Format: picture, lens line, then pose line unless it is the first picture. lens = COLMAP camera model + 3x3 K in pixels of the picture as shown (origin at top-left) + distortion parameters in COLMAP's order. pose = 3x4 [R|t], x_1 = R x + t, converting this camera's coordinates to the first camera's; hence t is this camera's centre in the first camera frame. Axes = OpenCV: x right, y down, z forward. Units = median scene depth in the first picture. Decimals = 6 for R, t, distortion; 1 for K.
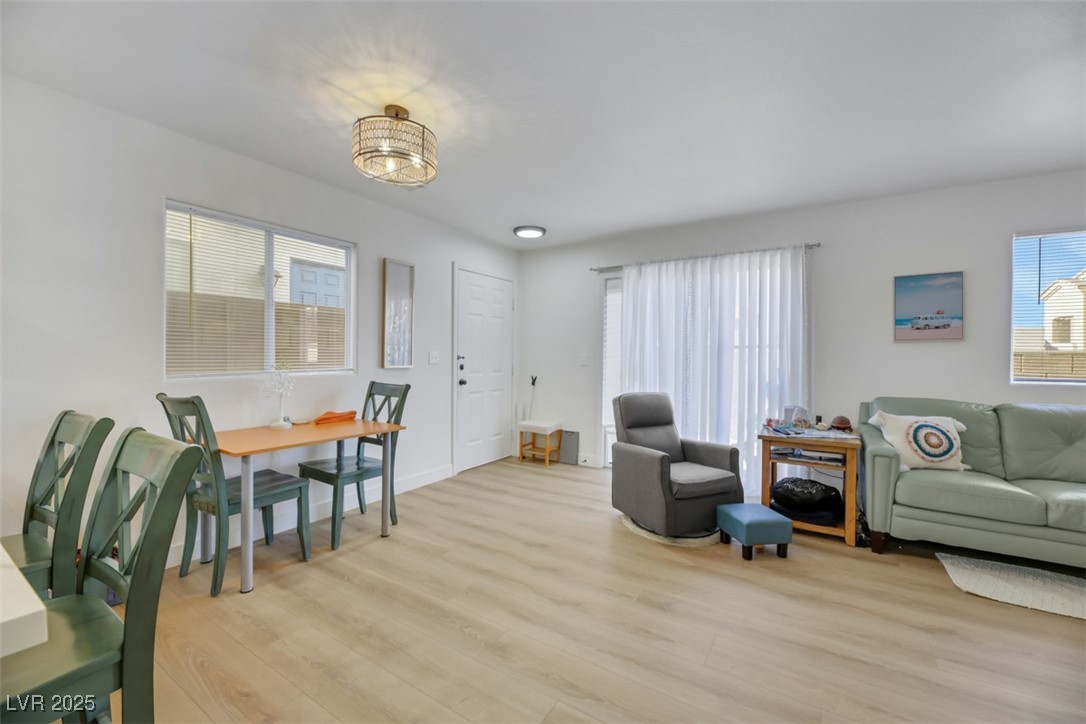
lens RADIAL K [[436.9, 0, 541.2], [0, 436.9, 359.7], [0, 0, 1]] dist [0.001816, -0.003981]
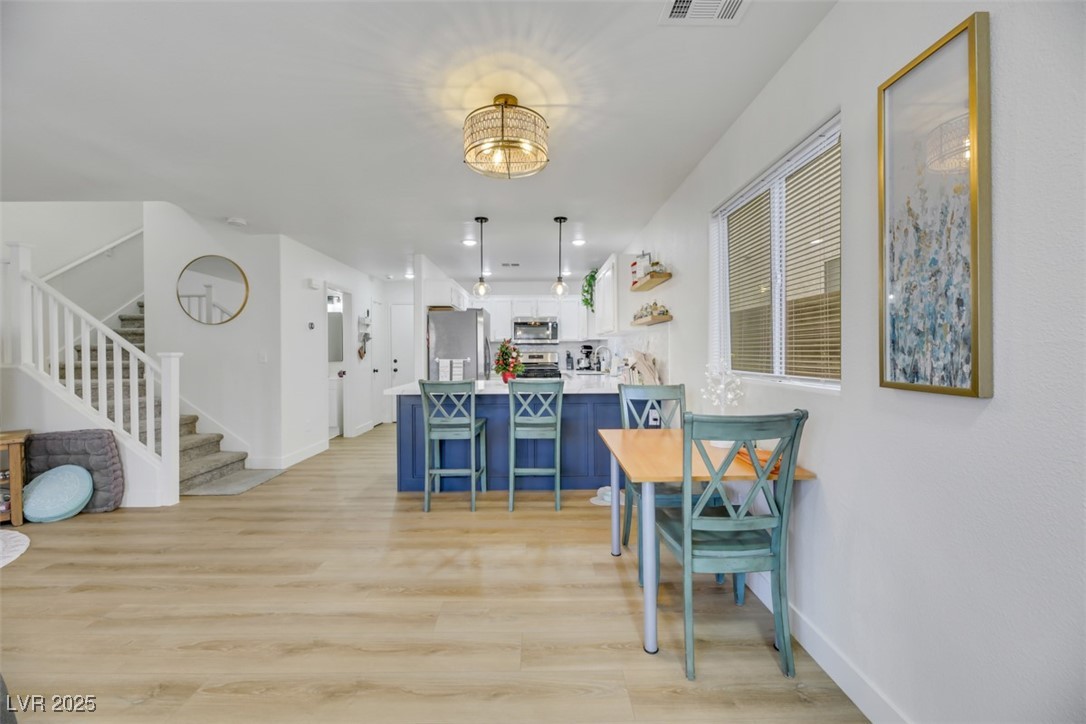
lens RADIAL K [[436.9, 0, 543.9], [0, 436.9, 355.1], [0, 0, 1]] dist [0.001816, -0.003981]
pose [[-0.833123, 0.001719, -0.553085, 0.094043], [-0.005134, 0.999928, 0.010840, -0.011731], [0.553064, 0.011870, -0.833054, 1.297213]]
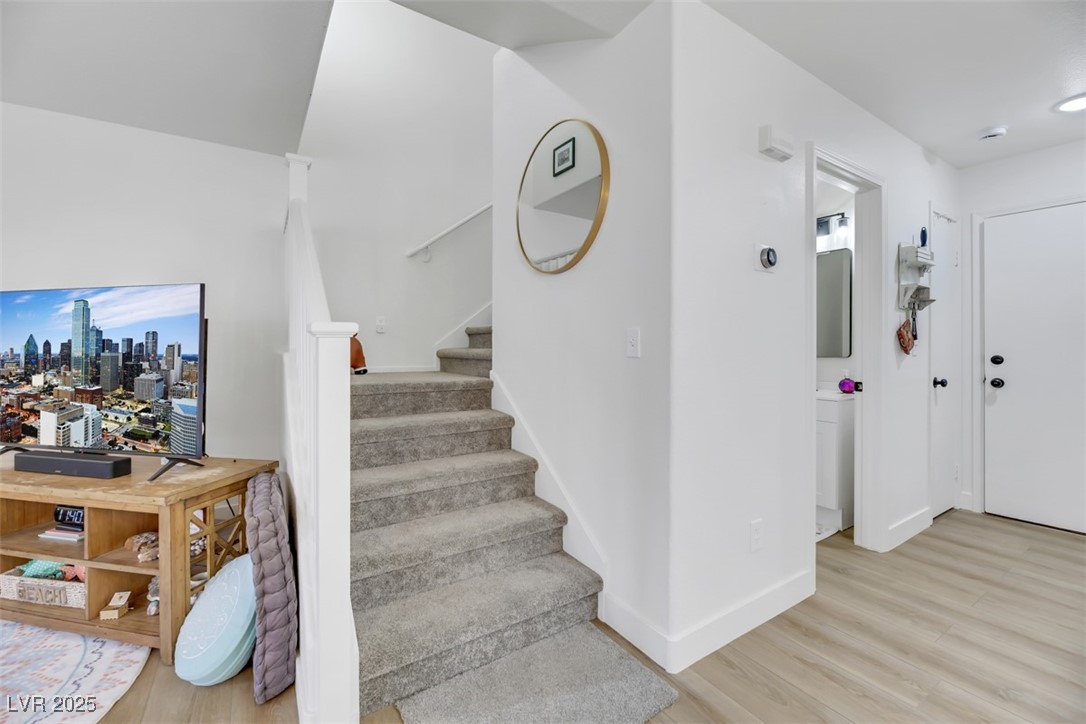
lens RADIAL K [[436.9, 0, 536.0], [0, 436.9, 348.9], [0, 0, 1]] dist [0.001816, -0.003981]
pose [[-0.904846, -0.008024, 0.425664, -0.050197], [-0.002197, 0.999897, 0.014179, 0.015641], [-0.425734, 0.011895, -0.904770, 0.142137]]
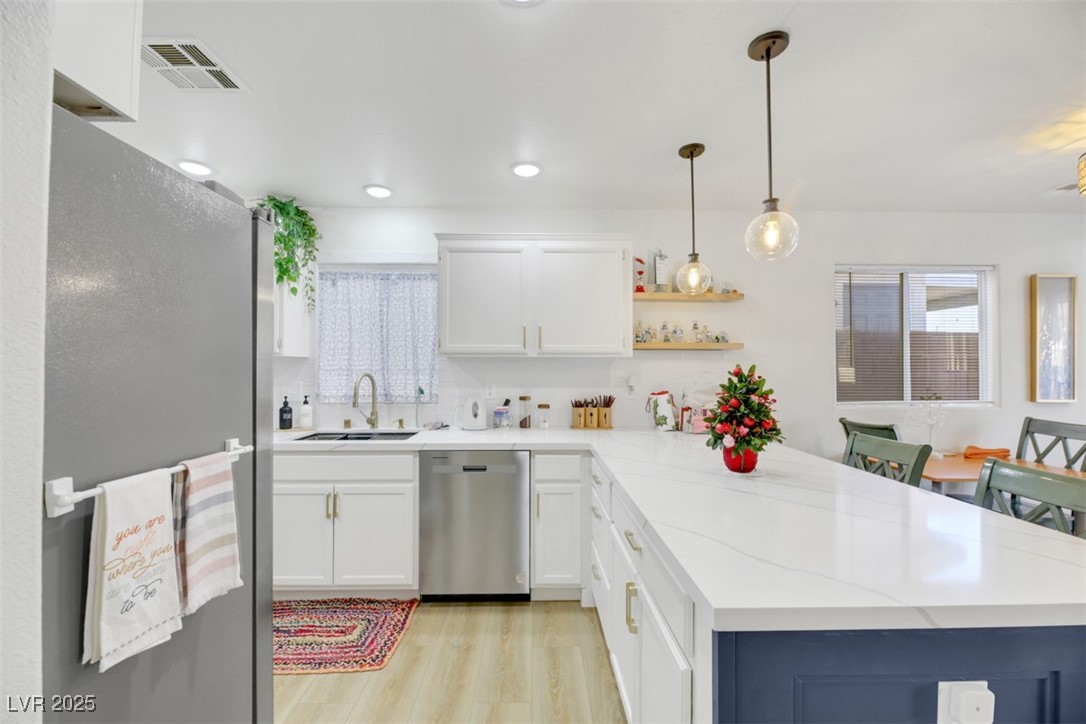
lens RADIAL K [[436.9, 0, 541.4], [0, 436.9, 361.6], [0, 0, 1]] dist [0.001816, -0.003981]
pose [[0.552605, -0.019420, -0.833217, -0.205512], [-0.007365, 0.999576, -0.028182, -0.032705], [0.833411, 0.021710, 0.552227, -0.322407]]
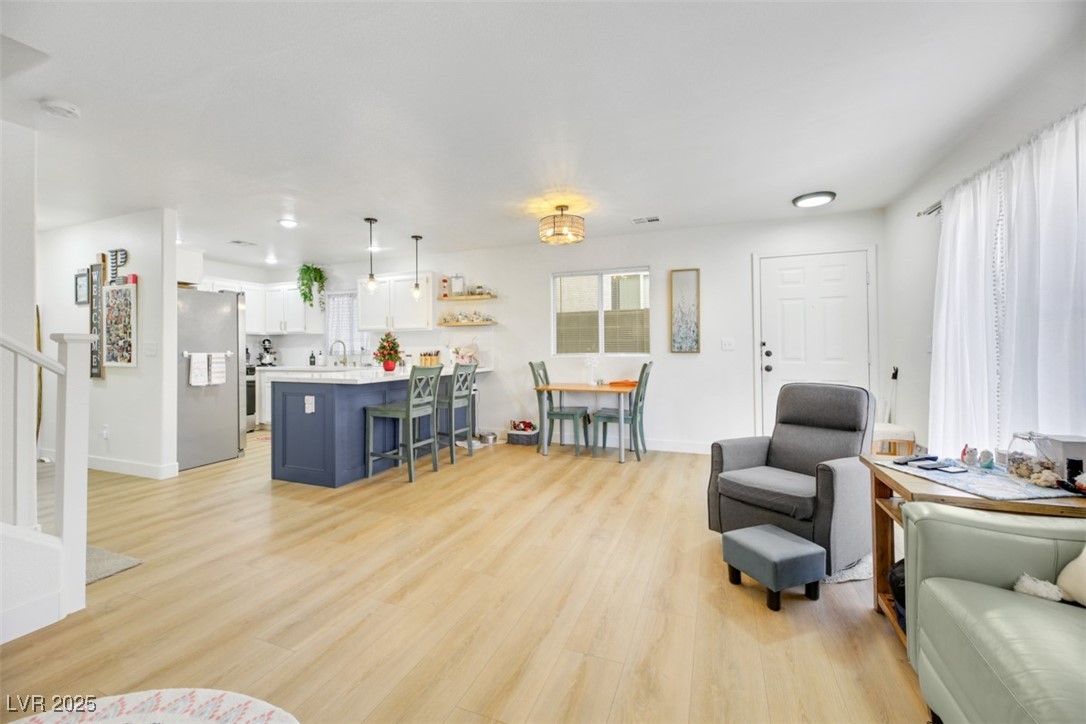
lens RADIAL K [[436.9, 0, 540.8], [0, 436.9, 346.7], [0, 0, 1]] dist [0.001816, -0.003981]
pose [[0.195353, -0.013143, -0.980645, 0.983819], [-0.002558, 0.999900, -0.013911, 0.022891], [0.980730, 0.005226, 0.195299, 0.392605]]
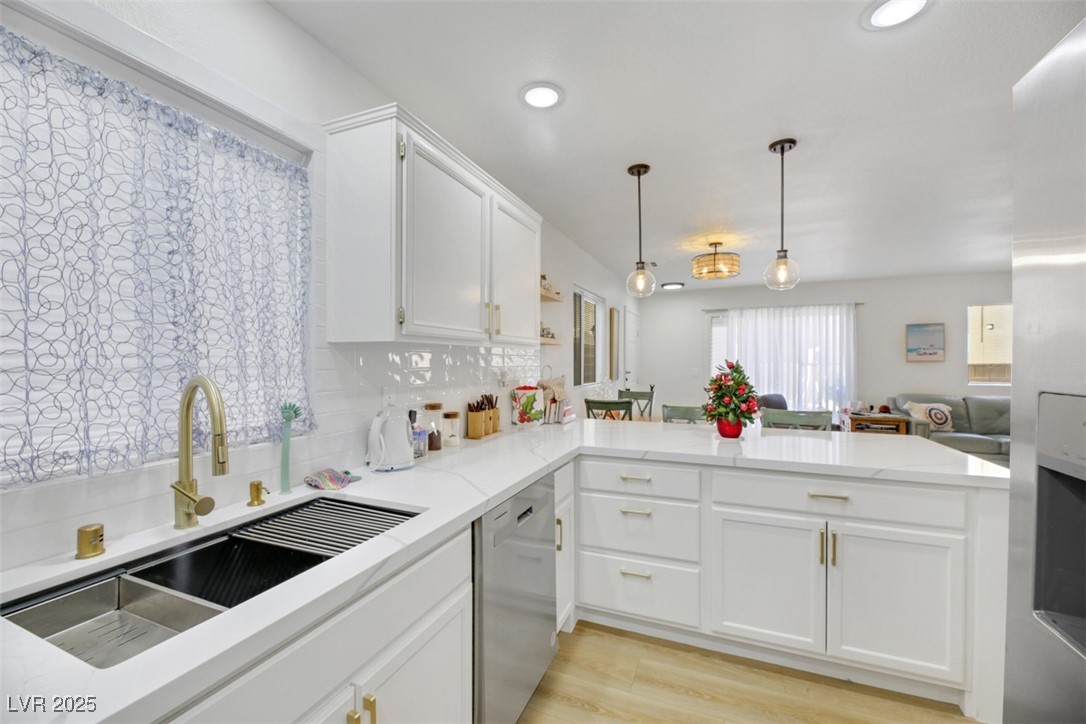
lens RADIAL K [[436.9, 0, 541.6], [0, 436.9, 363.4], [0, 0, 1]] dist [0.001816, -0.003981]
pose [[0.986070, -0.007367, 0.166167, -0.951653], [0.008503, 0.999945, -0.006128, -0.038210], [-0.166113, 0.007456, 0.986079, -0.490366]]
